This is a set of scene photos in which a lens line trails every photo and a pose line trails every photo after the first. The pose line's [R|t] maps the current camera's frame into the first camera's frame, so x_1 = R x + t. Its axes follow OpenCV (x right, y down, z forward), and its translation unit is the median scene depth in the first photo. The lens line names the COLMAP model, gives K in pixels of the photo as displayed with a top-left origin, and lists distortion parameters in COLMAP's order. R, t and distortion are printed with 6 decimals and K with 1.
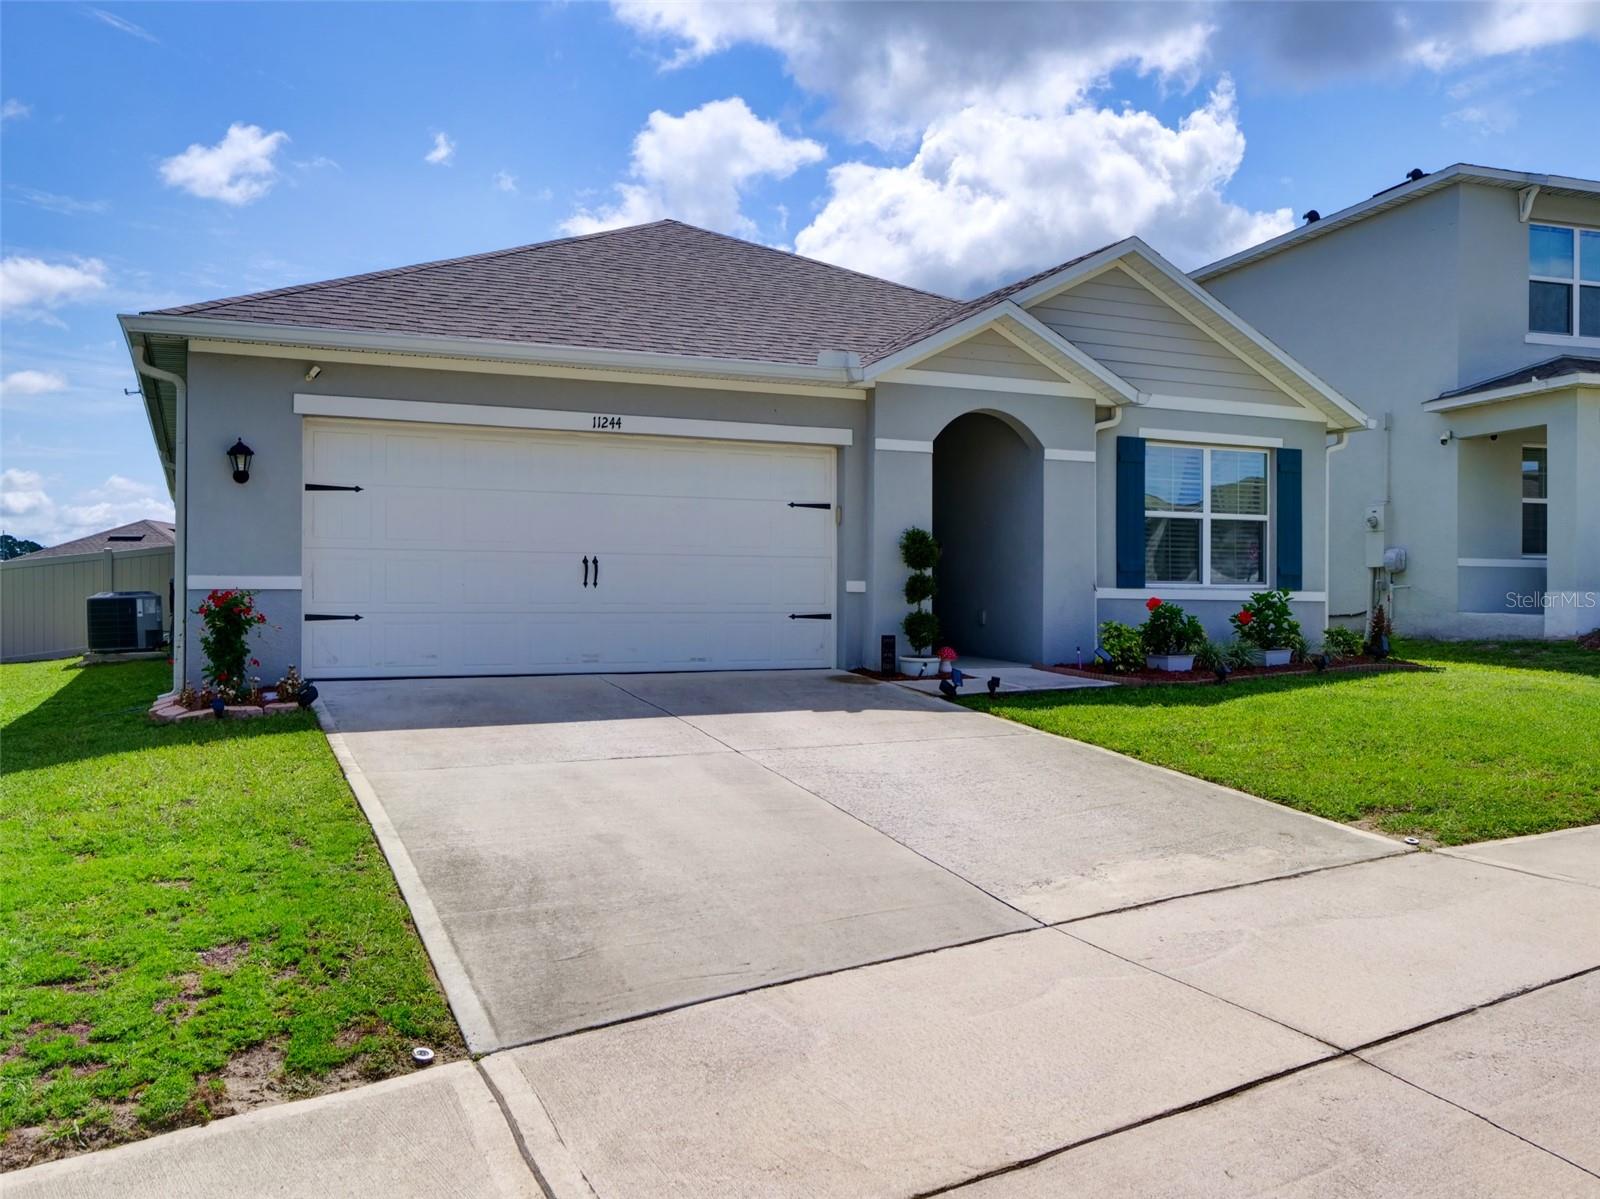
lens RADIAL K [[1330.6, 0, 818.7], [0, 1330.6, 599.0], [0, 0, 1]] dist [0.007548, 0.004224]
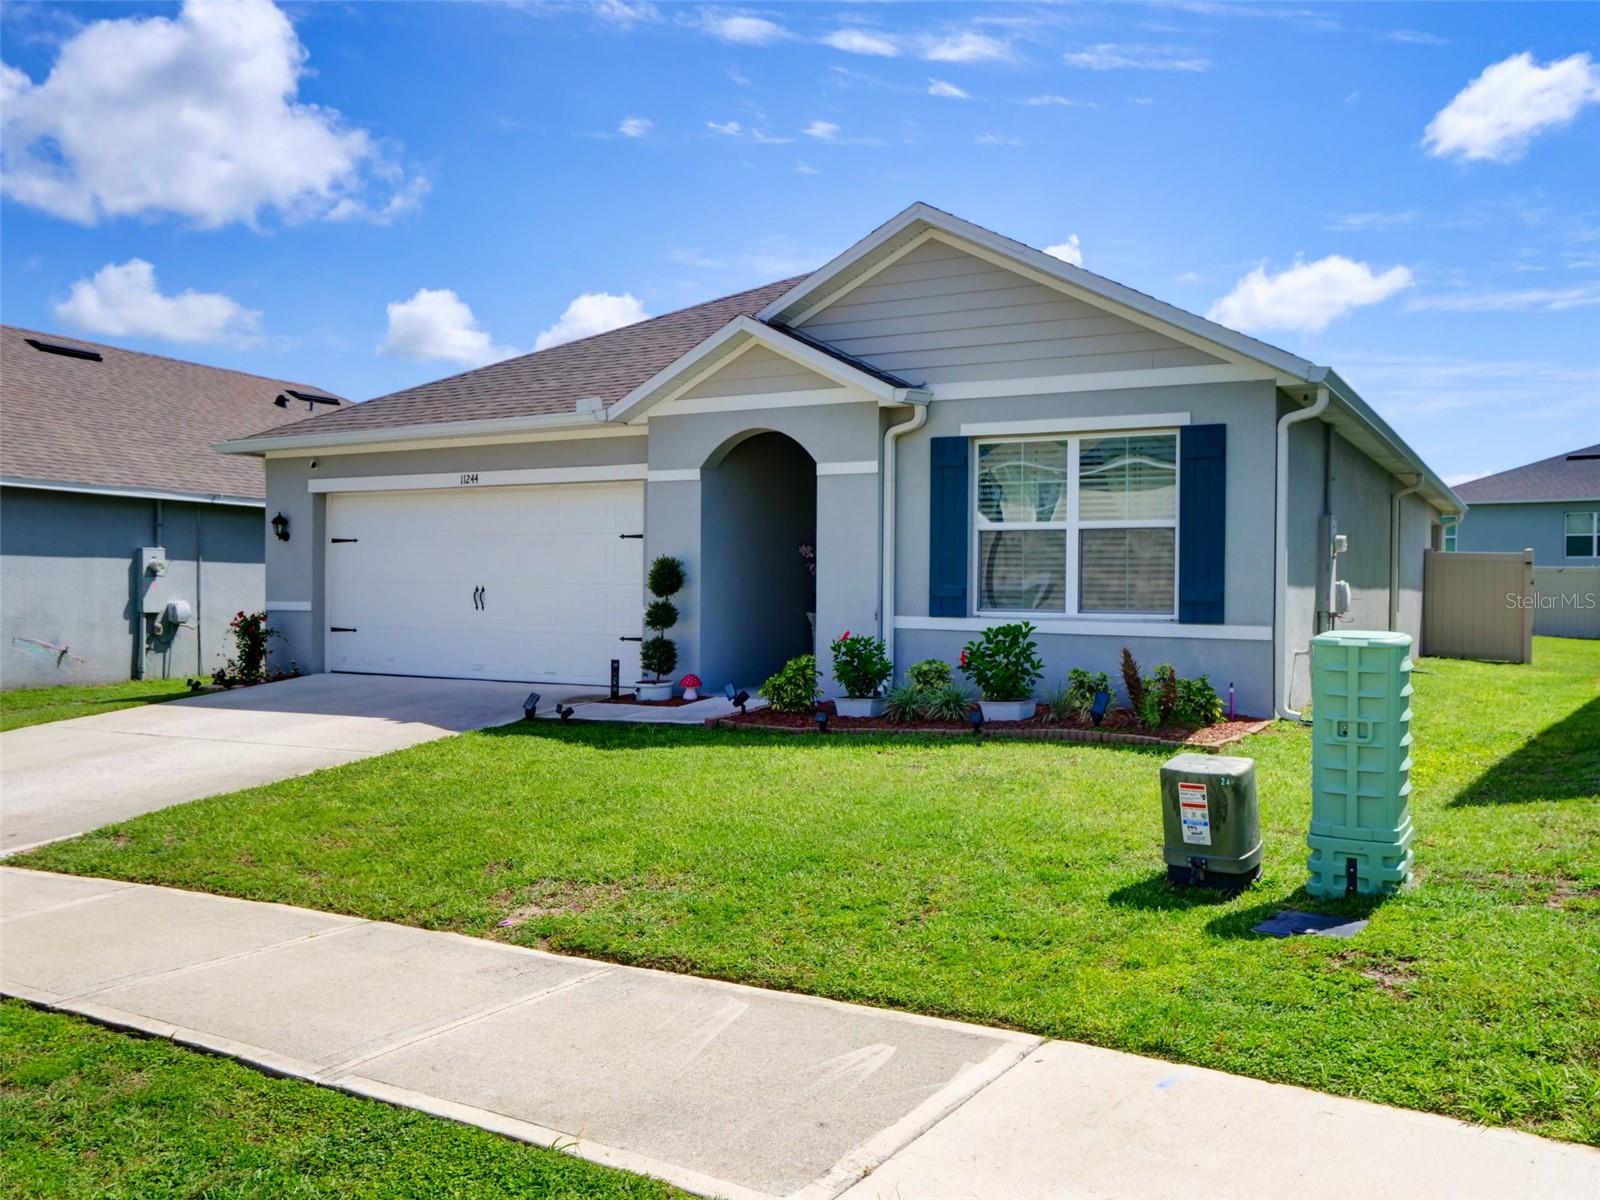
lens RADIAL K [[1330.6, 0, 818.7], [0, 1330.6, 599.5], [0, 0, 1]] dist [0.007548, 0.004224]
pose [[0.588402, 0.008695, -0.808522, 0.948442], [-0.004432, 0.999962, 0.007529, -0.027664], [0.808557, -0.000847, 0.588418, 0.482014]]
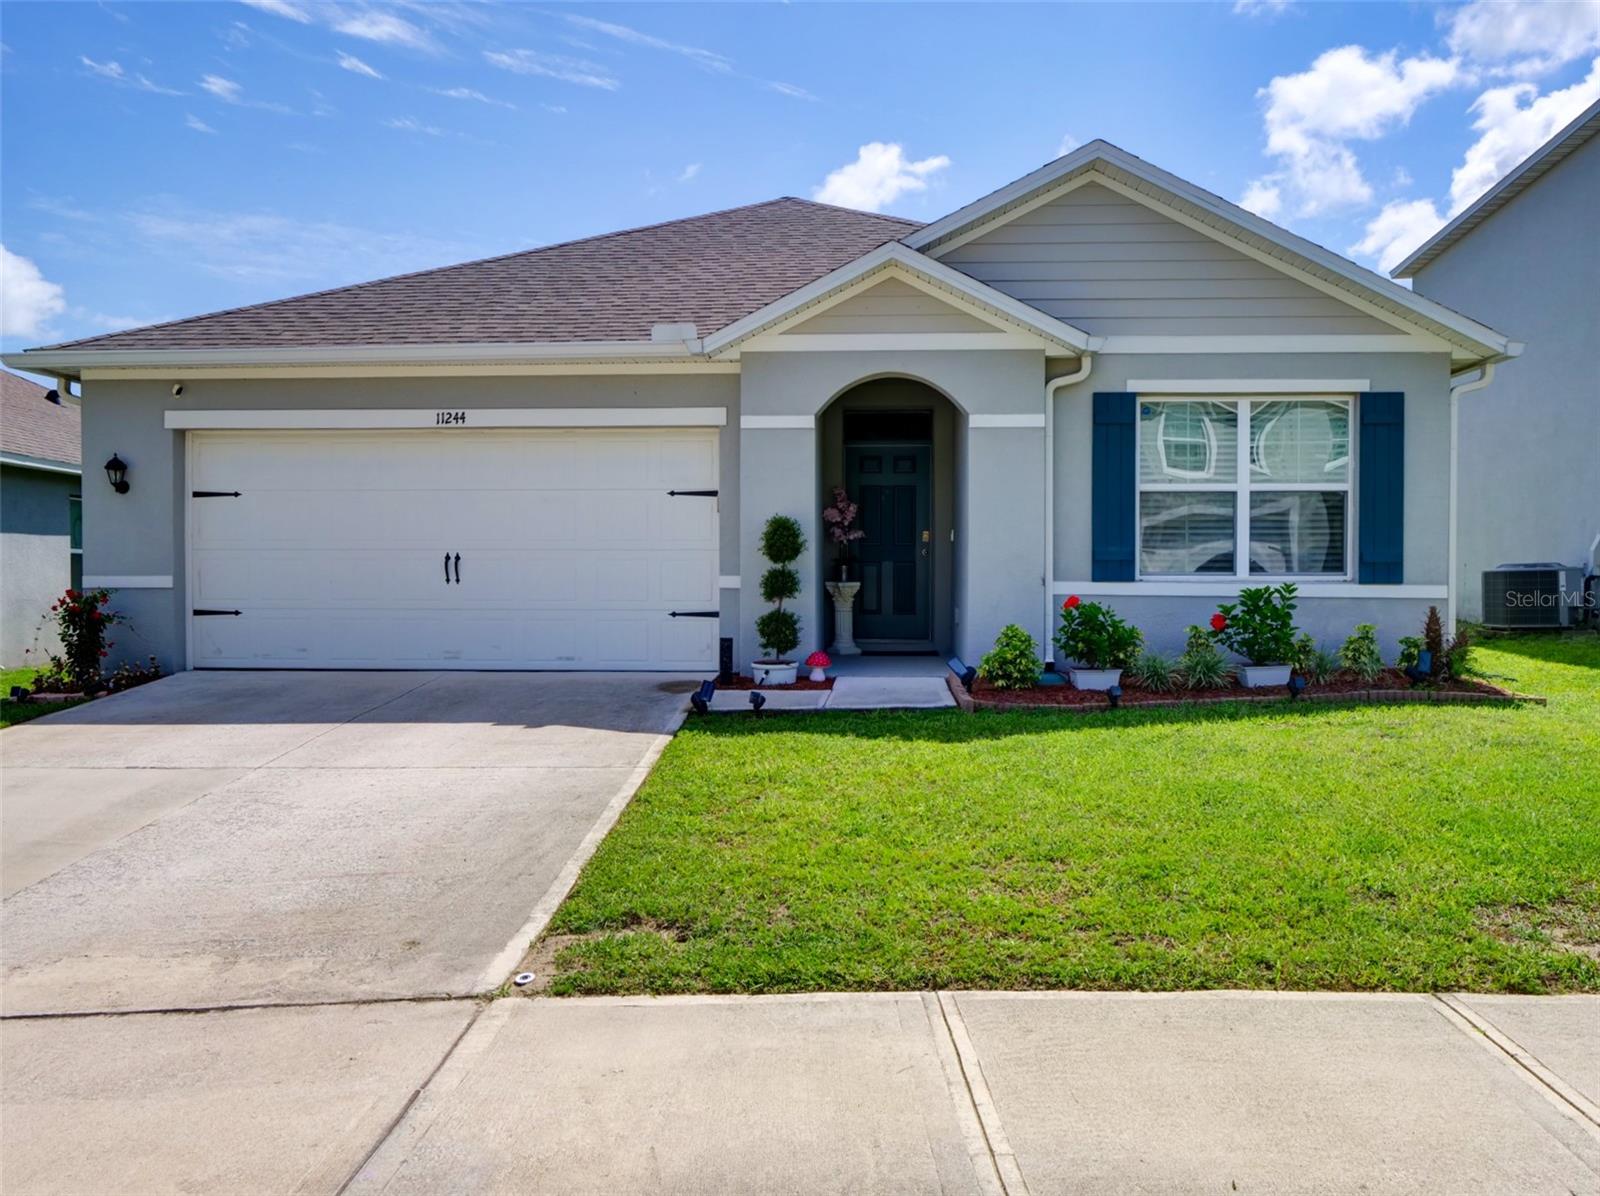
lens RADIAL K [[1258.5, 0, 800.0], [0, 1258.5, 598.0], [0, 0, 1]] dist [-0.000909, 0.002824]
pose [[0.884049, 0.006946, -0.467343, 0.462345], [0.002219, 0.999816, 0.019058, -0.014441], [0.467390, -0.017885, 0.883870, 0.265099]]
